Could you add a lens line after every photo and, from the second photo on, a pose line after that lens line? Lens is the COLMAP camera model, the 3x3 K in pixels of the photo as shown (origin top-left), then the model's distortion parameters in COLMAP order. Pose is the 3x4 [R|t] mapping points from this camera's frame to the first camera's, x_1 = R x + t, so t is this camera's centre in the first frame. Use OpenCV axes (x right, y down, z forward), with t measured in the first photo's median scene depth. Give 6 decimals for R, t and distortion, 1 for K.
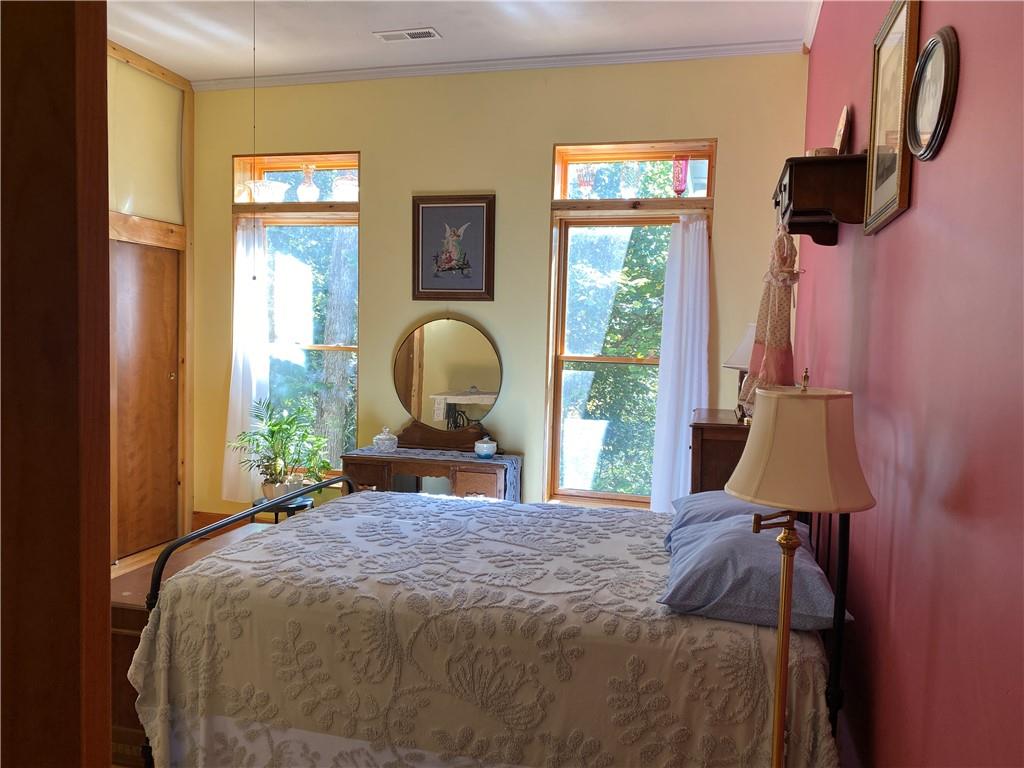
lens RADIAL K [[781.4, 0, 514.4], [0, 781.4, 391.1], [0, 0, 1]] dist [0.100057, -0.139601]
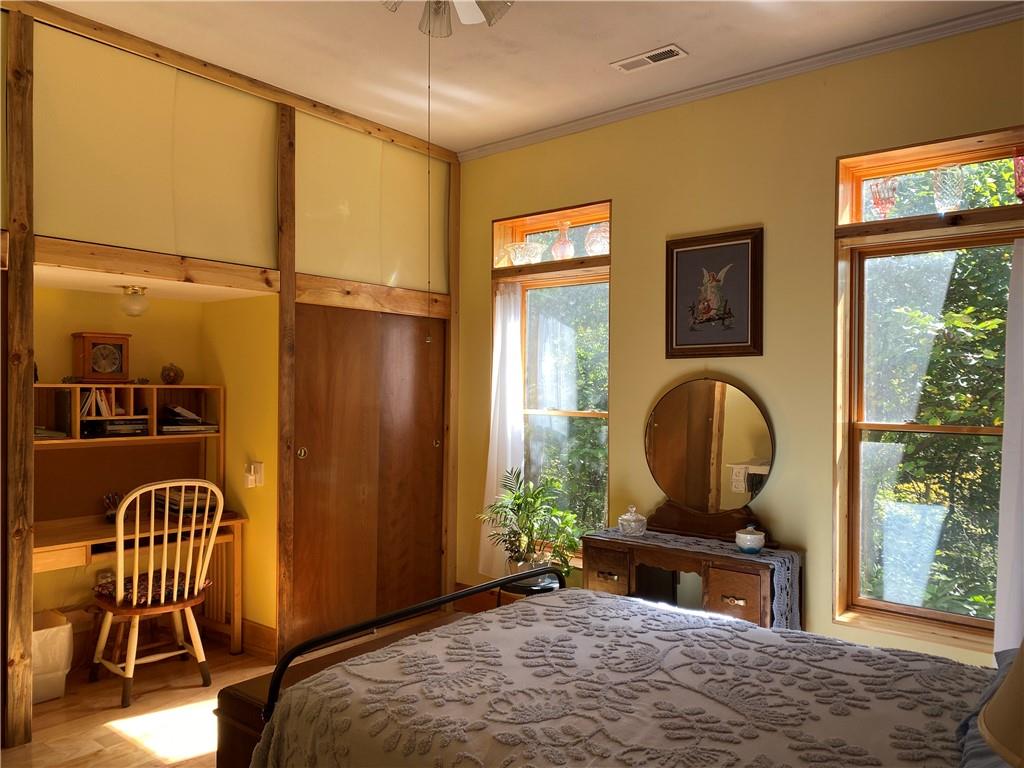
lens RADIAL K [[781.4, 0, 514.4], [0, 781.4, 391.1], [0, 0, 1]] dist [0.100057, -0.139601]
pose [[0.908367, -0.017456, -0.417810, 0.082059], [-0.015405, 0.997053, -0.075149, -0.013605], [0.417891, 0.074700, 0.905421, 0.155815]]
